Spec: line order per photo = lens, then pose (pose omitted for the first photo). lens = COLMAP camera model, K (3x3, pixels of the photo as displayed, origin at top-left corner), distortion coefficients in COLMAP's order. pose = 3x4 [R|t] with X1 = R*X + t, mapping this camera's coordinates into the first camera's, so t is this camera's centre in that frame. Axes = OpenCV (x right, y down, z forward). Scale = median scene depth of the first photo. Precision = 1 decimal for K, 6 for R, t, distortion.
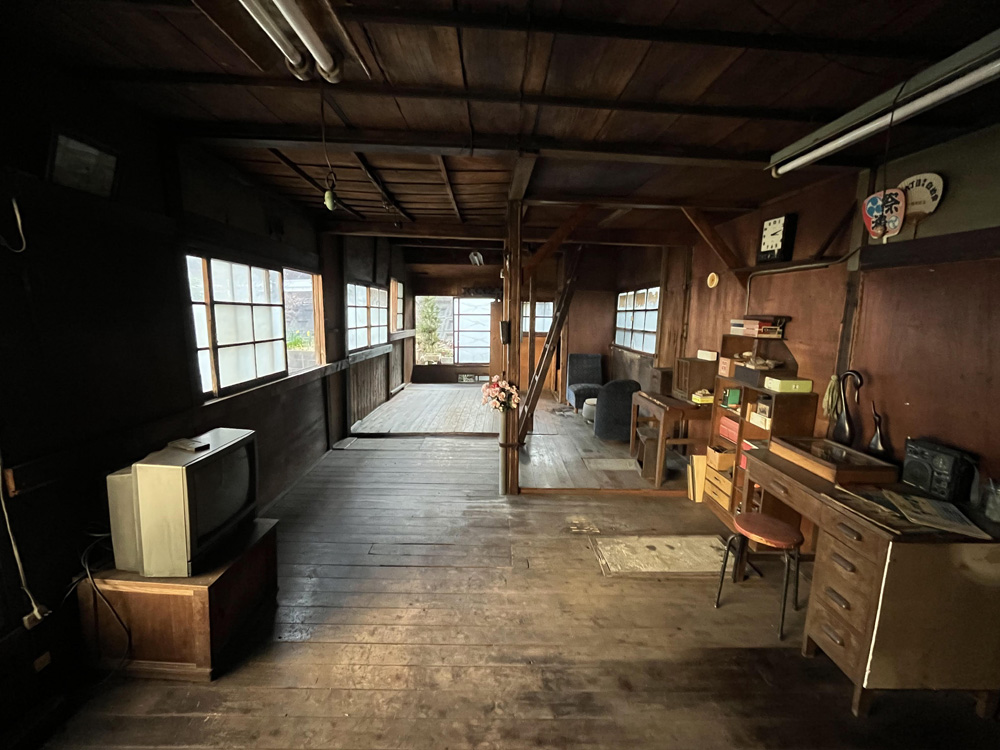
lens RADIAL K [[405.9, 0, 500.0], [0, 405.9, 375.0], [0, 0, 1]] dist [-0.002747, -0.000192]
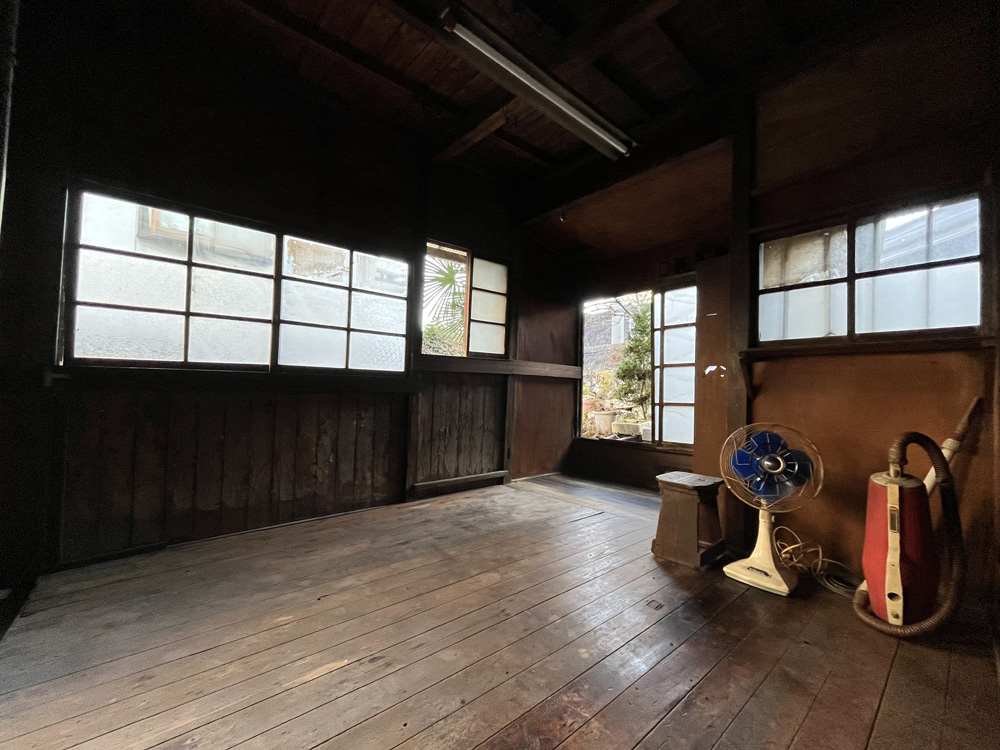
lens RADIAL K [[405.9, 0, 500.0], [0, 405.9, 375.0], [0, 0, 1]] dist [-0.002747, -0.000192]
pose [[0.647802, -0.028286, -0.761283, 0.271122], [-0.120837, 0.982844, -0.139342, -0.047668], [0.752164, 0.182257, 0.633271, 1.478921]]
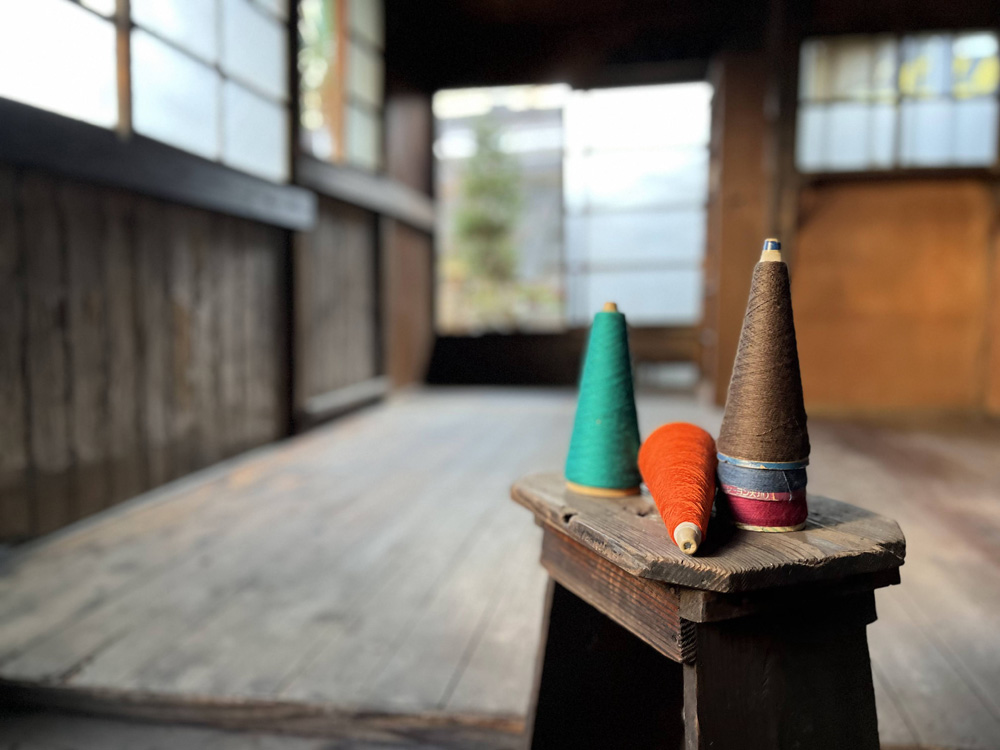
lens RADIAL K [[769.1, 0, 500.0], [0, 769.1, 375.0], [0, 0, 1]] dist [0.036738, -0.000365]
pose [[0.982863, 0.004539, -0.184282, -0.142582], [-0.013442, 0.998800, -0.047089, 0.087419], [0.183848, 0.048759, 0.981745, 1.123583]]
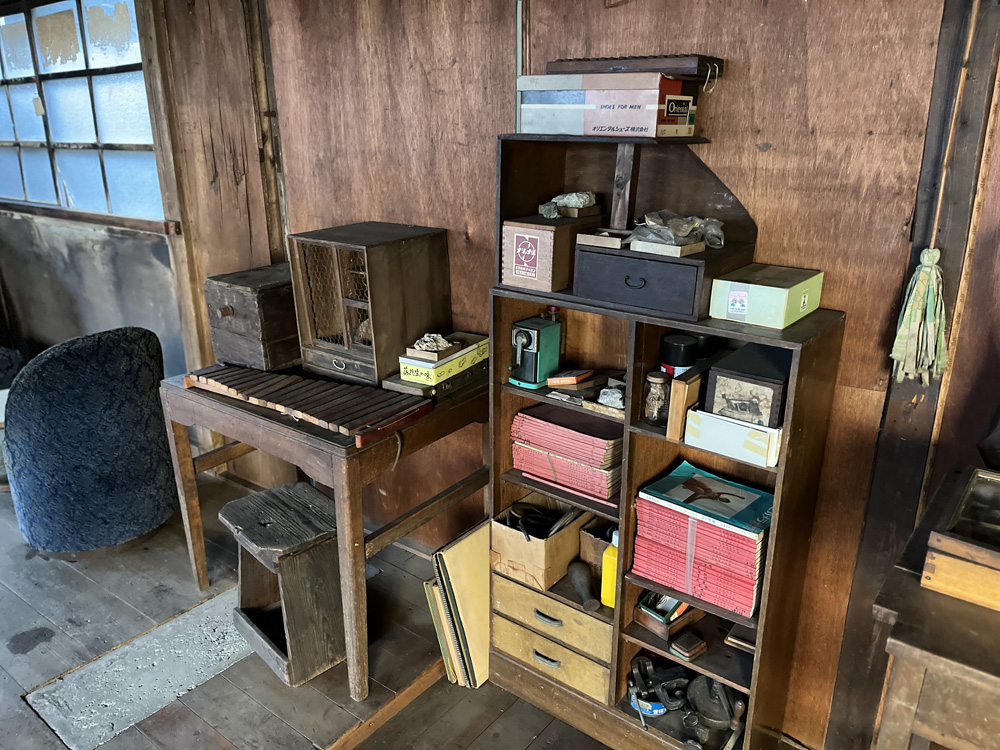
lens RADIAL K [[769.1, 0, 500.0], [0, 769.1, 375.0], [0, 0, 1]] dist [0.036738, -0.000365]
pose [[0.635273, -0.270640, 0.723313, 0.120095], [0.139457, 0.961389, 0.237238, -0.063357], [-0.759592, -0.049840, 0.648488, 0.599137]]
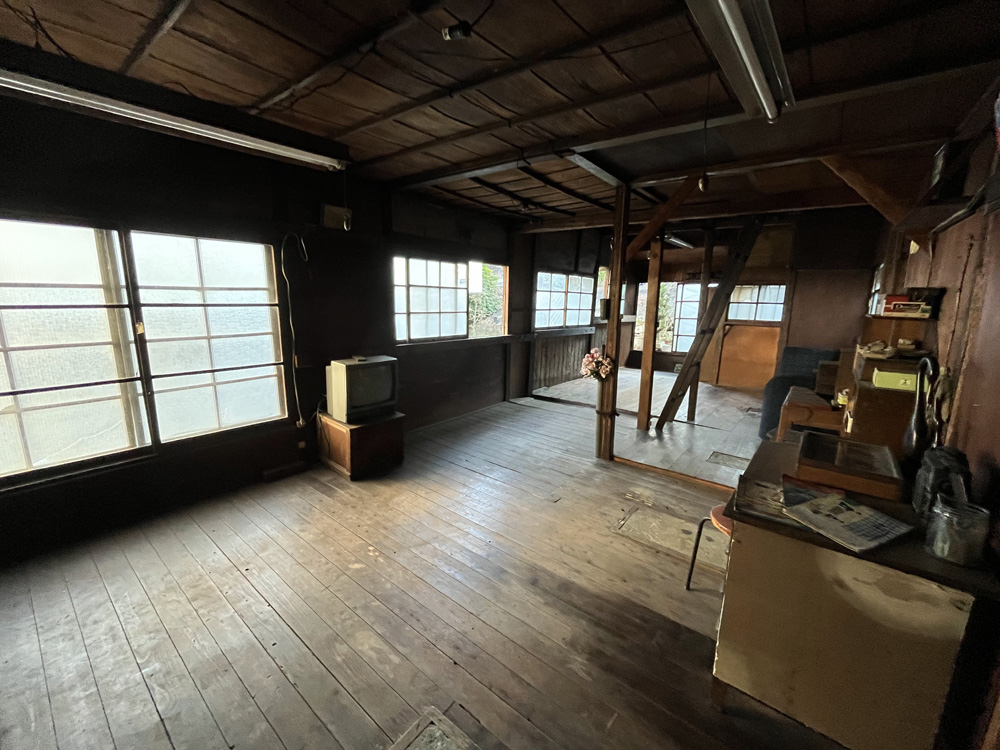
lens RADIAL K [[405.9, 0, 500.0], [0, 405.9, 375.0], [0, 0, 1]] dist [-0.002747, -0.000192]
pose [[0.768018, 0.114464, -0.630117, 0.468707], [-0.102643, 0.993179, 0.055310, 0.038038], [0.632150, 0.022198, 0.774528, -0.024869]]
